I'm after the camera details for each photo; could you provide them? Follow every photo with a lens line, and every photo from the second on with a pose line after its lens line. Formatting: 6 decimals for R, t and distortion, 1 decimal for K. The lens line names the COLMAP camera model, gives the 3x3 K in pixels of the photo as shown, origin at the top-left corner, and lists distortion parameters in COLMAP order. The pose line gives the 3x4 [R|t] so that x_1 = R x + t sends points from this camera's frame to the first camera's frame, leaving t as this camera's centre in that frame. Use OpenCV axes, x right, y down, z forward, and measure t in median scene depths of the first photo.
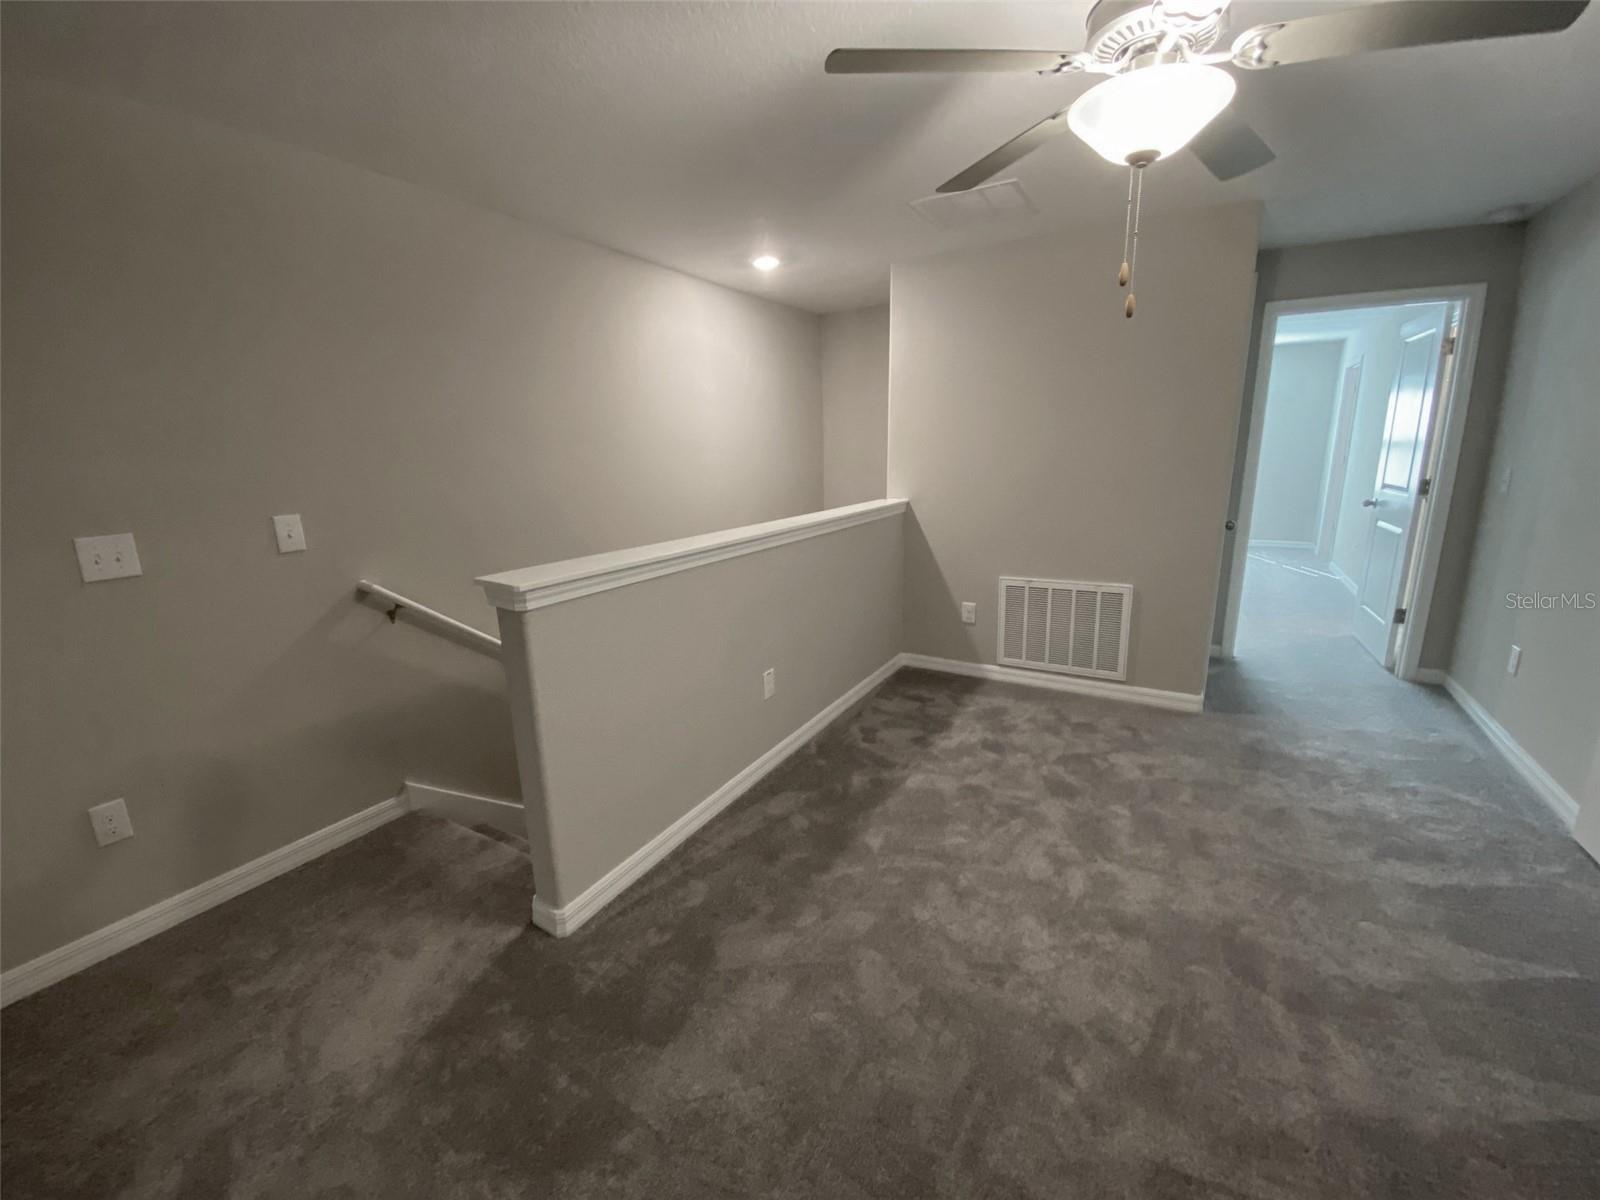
lens RADIAL K [[654.1, 0, 802.1], [0, 654.1, 591.2], [0, 0, 1]] dist [0.006083, -0.014120]
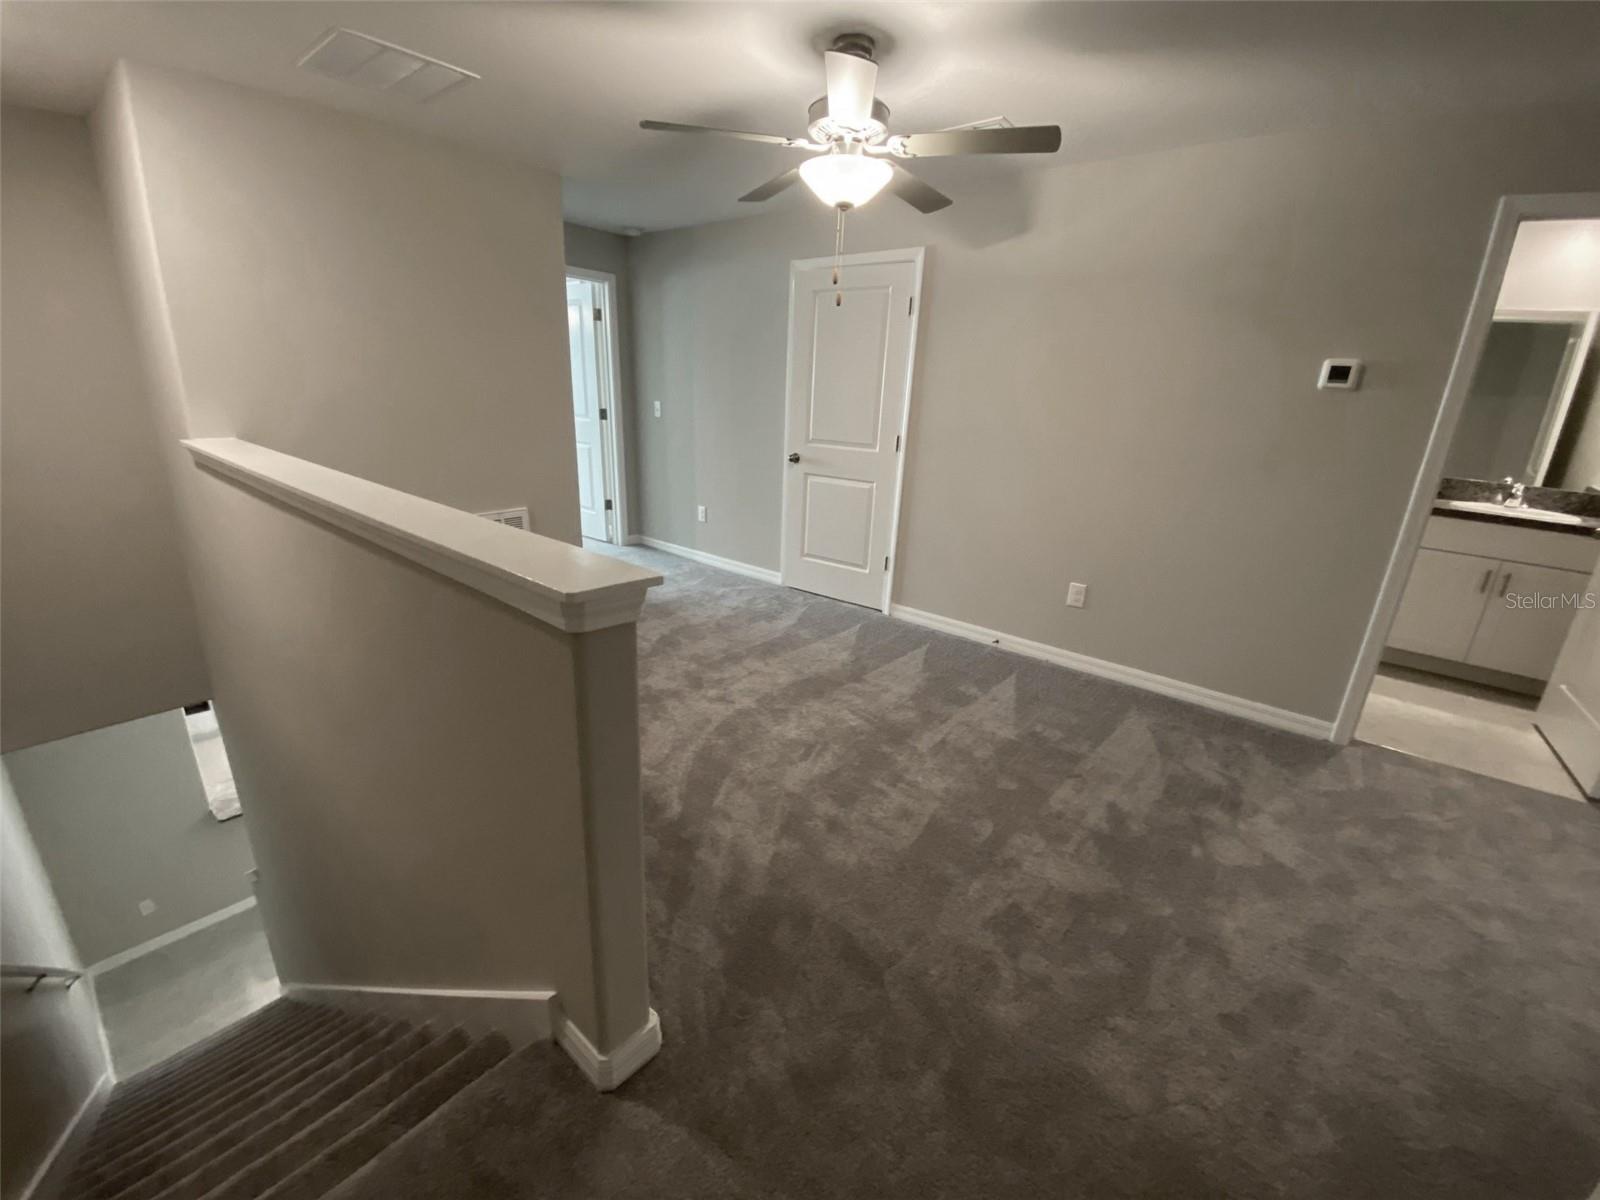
lens RADIAL K [[654.1, 0, 793.8], [0, 654.1, 597.4], [0, 0, 1]] dist [0.006083, -0.014120]
pose [[0.139491, -0.271011, 0.952415, -0.592533], [0.168450, 0.954294, 0.246875, -0.068268], [-0.975790, 0.125997, 0.178767, 0.436544]]
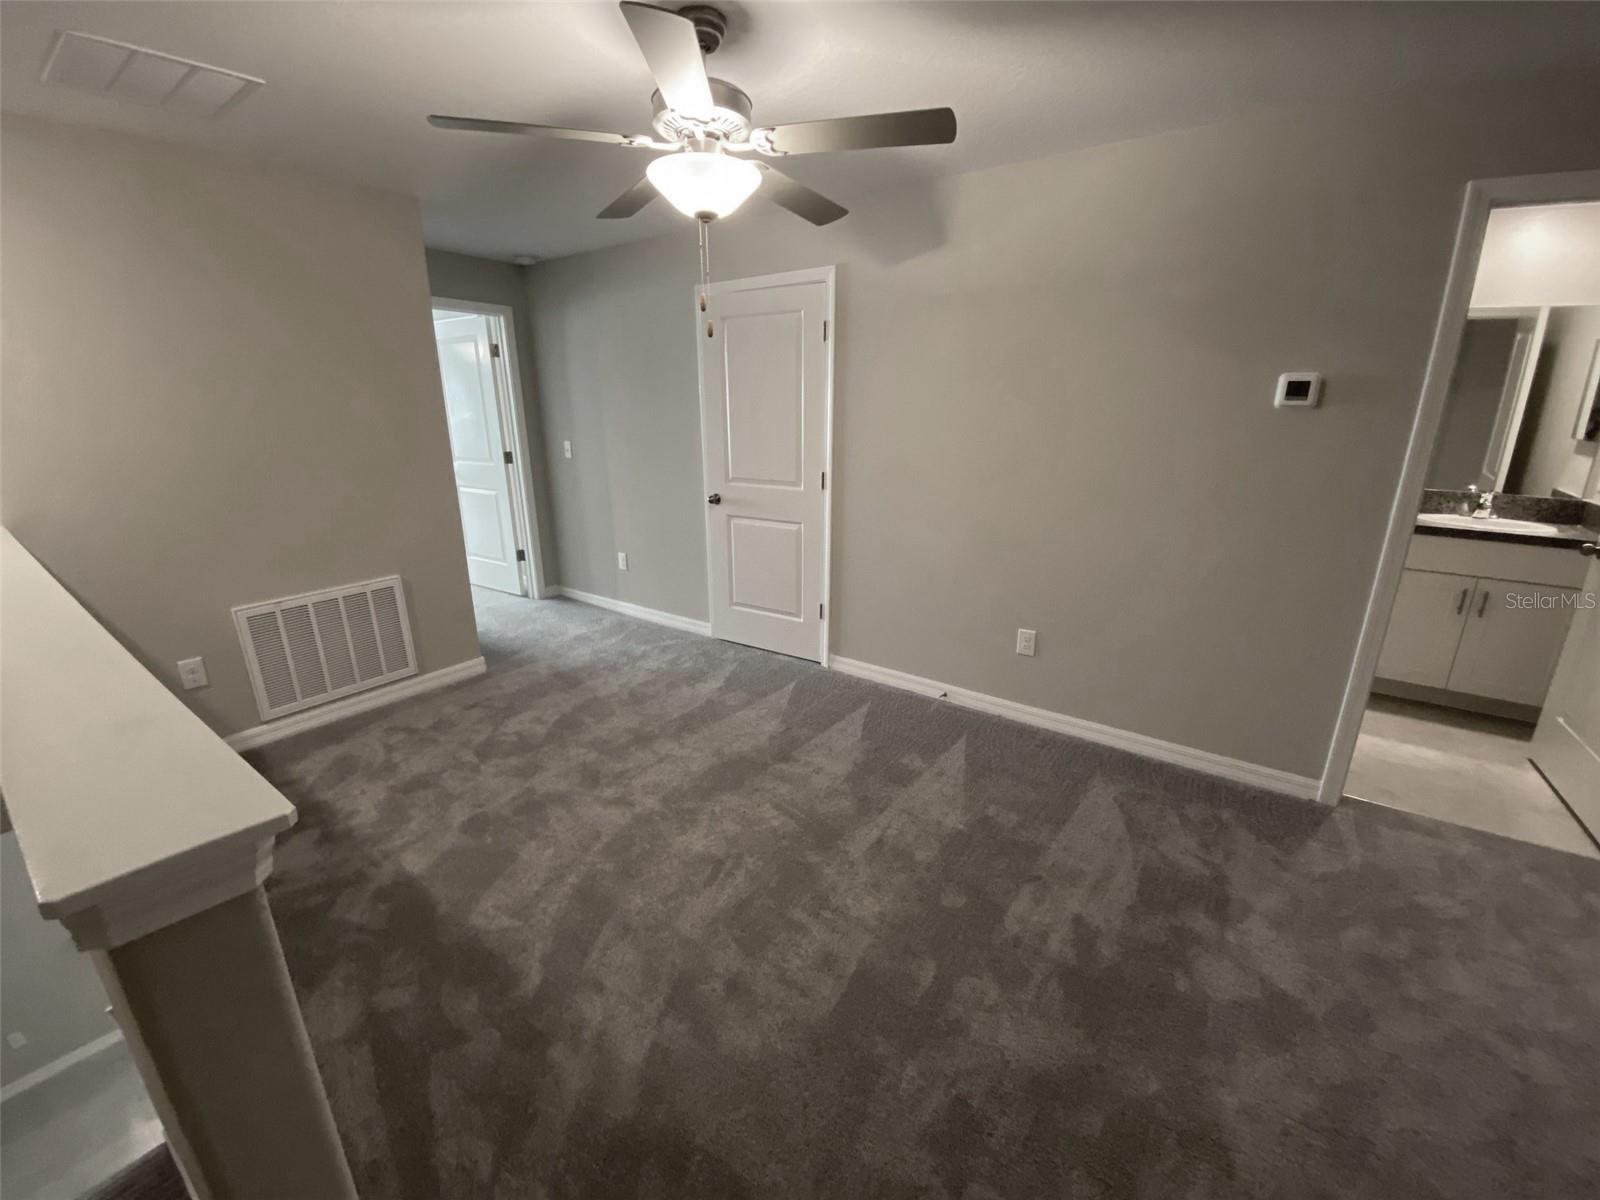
lens RADIAL K [[654.1, 0, 795.9], [0, 654.1, 595.4], [0, 0, 1]] dist [0.006083, -0.014120]
pose [[0.076803, -0.248636, 0.965547, -0.429285], [0.211561, 0.950420, 0.227913, -0.085668], [-0.974342, 0.186768, 0.125597, 0.367982]]
